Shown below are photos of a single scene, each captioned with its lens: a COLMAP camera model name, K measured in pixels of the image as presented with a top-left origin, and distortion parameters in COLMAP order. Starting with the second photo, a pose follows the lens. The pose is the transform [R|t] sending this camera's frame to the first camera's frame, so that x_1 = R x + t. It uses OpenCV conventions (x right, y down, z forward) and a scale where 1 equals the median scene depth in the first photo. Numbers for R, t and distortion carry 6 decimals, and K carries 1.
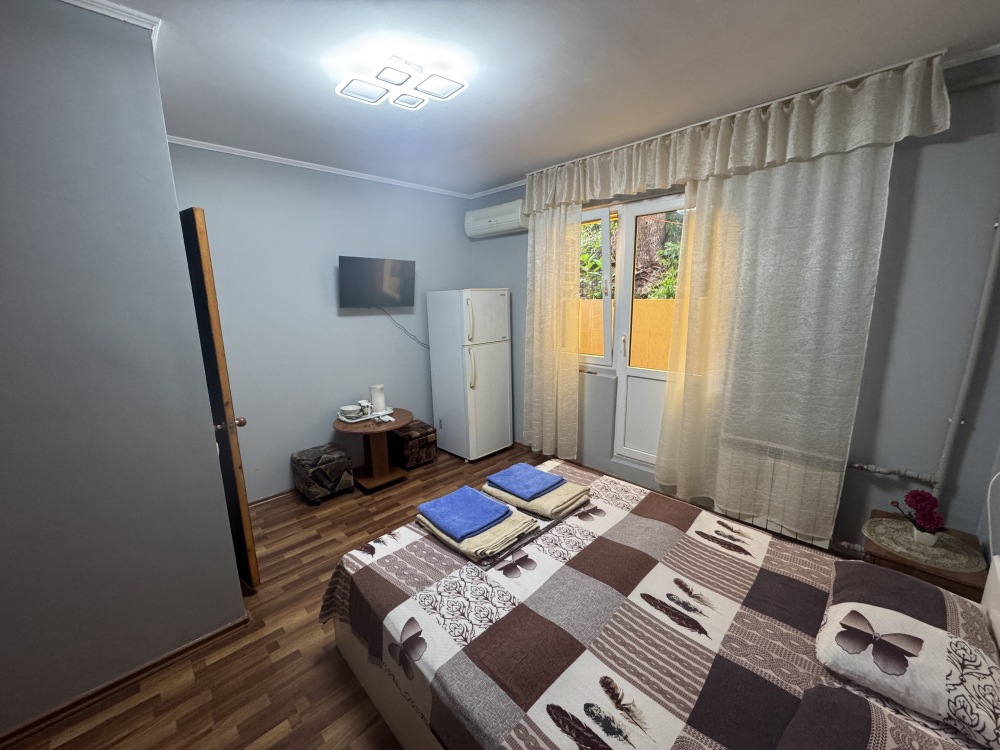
lens RADIAL K [[398.9, 0, 499.2], [0, 398.9, 373.3], [0, 0, 1]] dist [-0.003030, -0.000159]
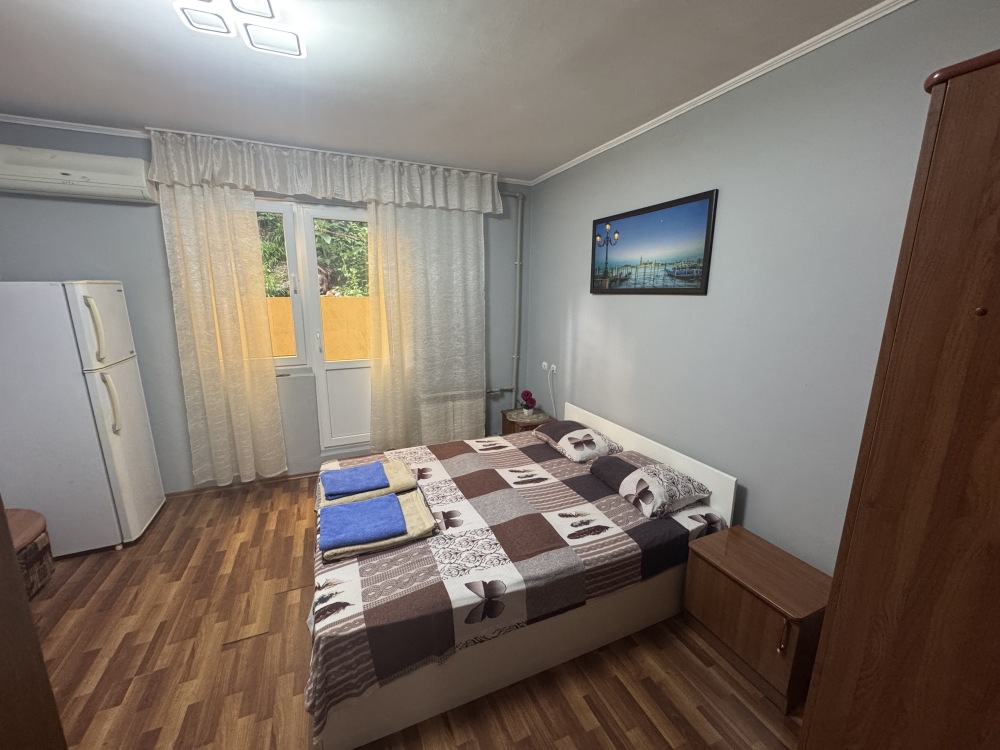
lens RADIAL K [[398.9, 0, 499.2], [0, 398.9, 373.3], [0, 0, 1]] dist [-0.003030, -0.000159]
pose [[0.352715, -0.172728, 0.919650, -0.778355], [0.169330, 0.978371, 0.118814, -0.053785], [-0.920282, 0.113817, 0.374334, 0.305055]]
